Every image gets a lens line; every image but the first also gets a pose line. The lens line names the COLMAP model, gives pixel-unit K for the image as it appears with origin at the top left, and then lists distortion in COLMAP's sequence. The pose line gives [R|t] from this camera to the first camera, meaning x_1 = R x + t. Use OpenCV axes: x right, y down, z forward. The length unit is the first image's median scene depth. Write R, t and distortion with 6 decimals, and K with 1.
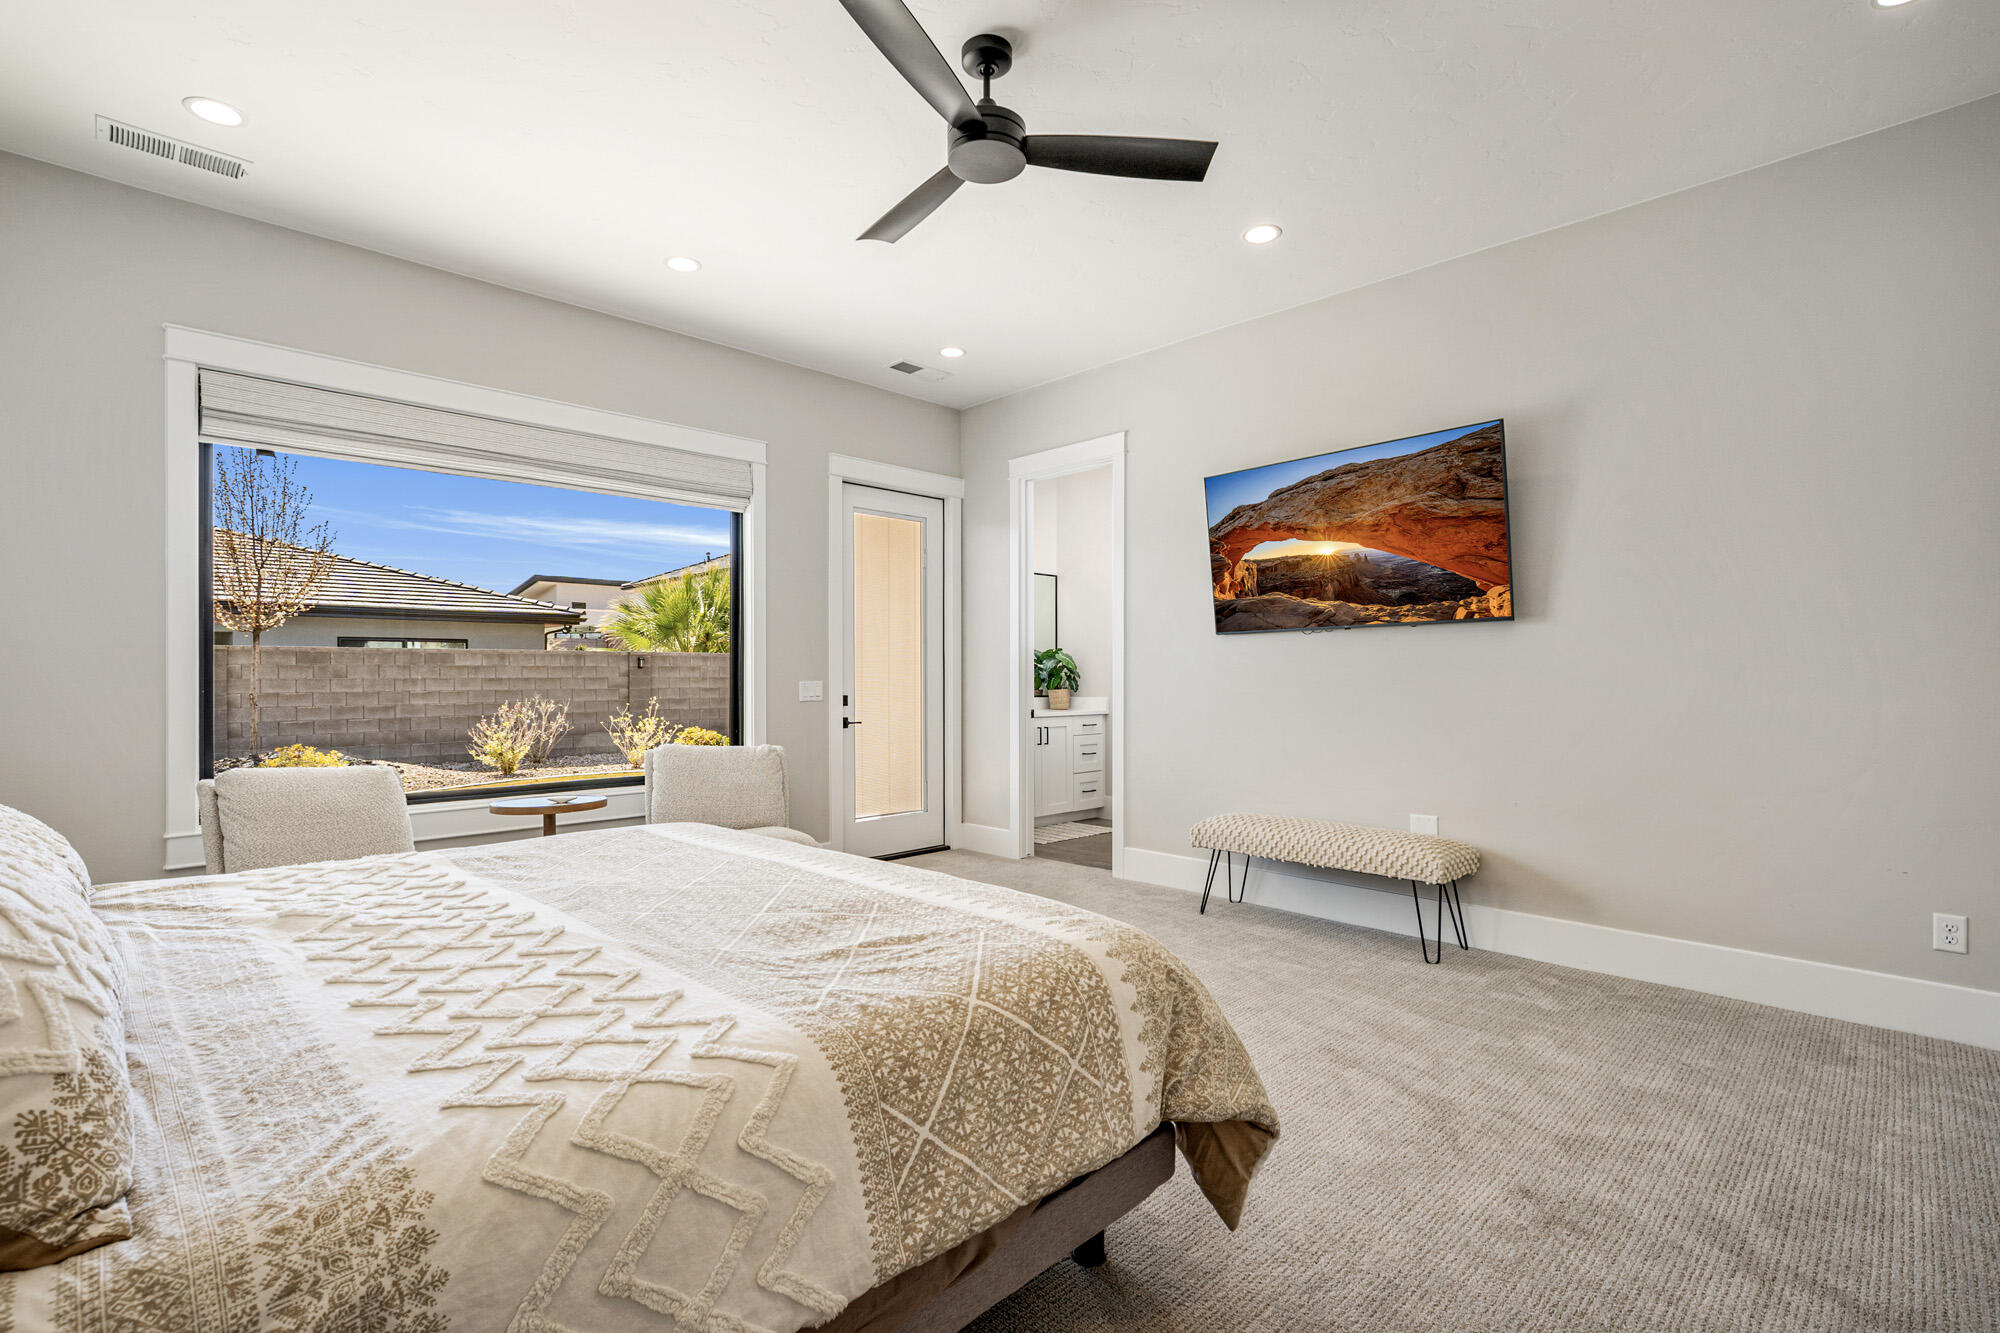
lens RADIAL K [[941.4, 0, 1000.0], [0, 941.4, 666.5], [0, 0, 1]] dist [0.040671, 0.000046]
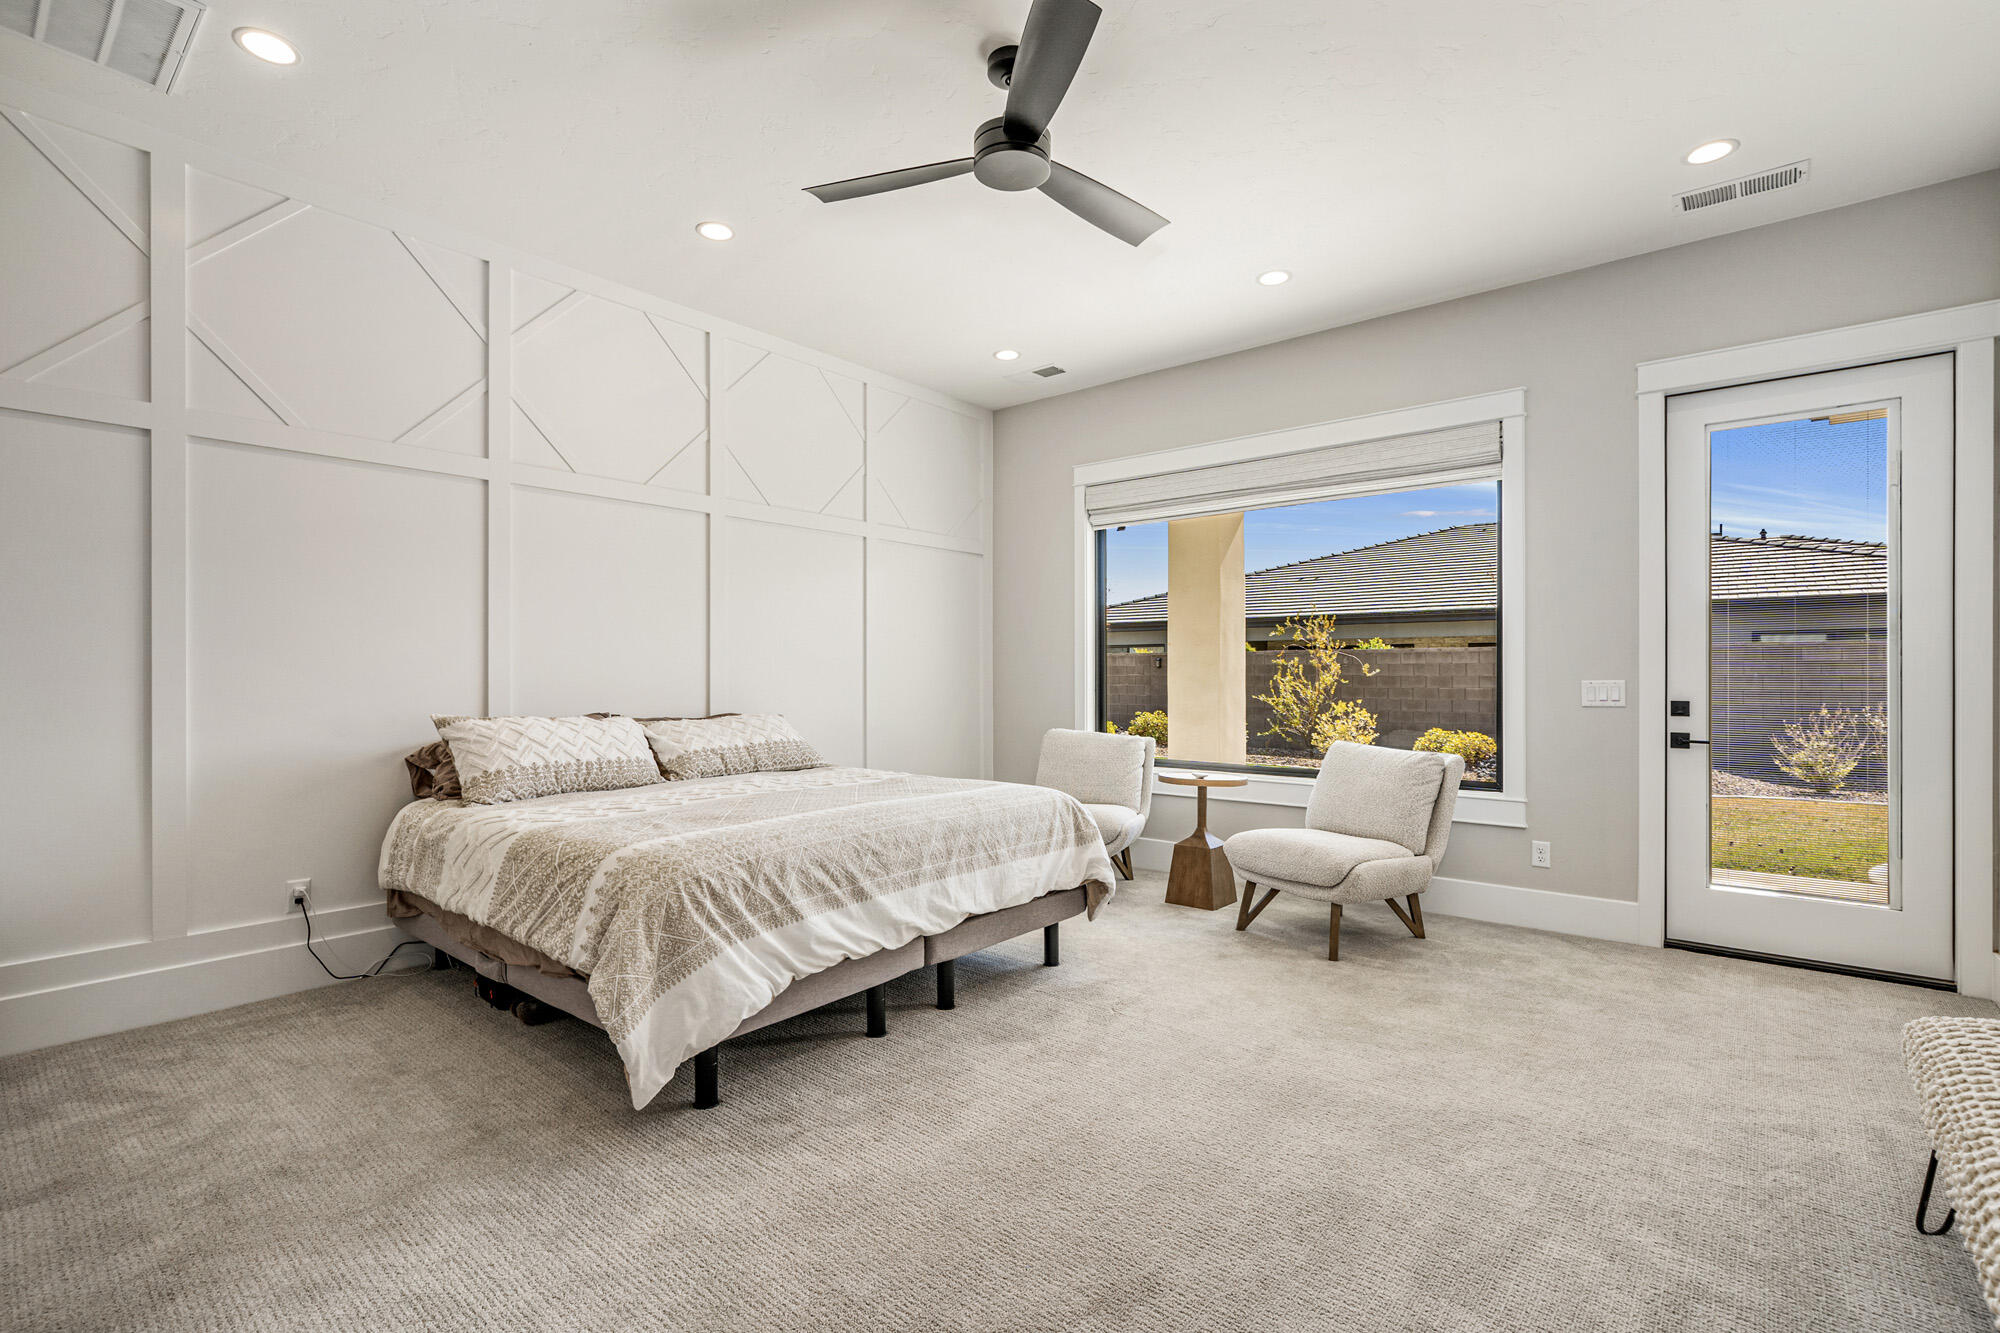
lens RADIAL K [[920.0, 0, 999.4], [0, 920.0, 681.4], [0, 0, 1]] dist [-0.004399, -0.000293]
pose [[0.101463, 0.010285, -0.994786, 0.498837], [0.006562, 0.999918, 0.011007, 0.005571], [0.994818, -0.007644, 0.101387, 0.466475]]
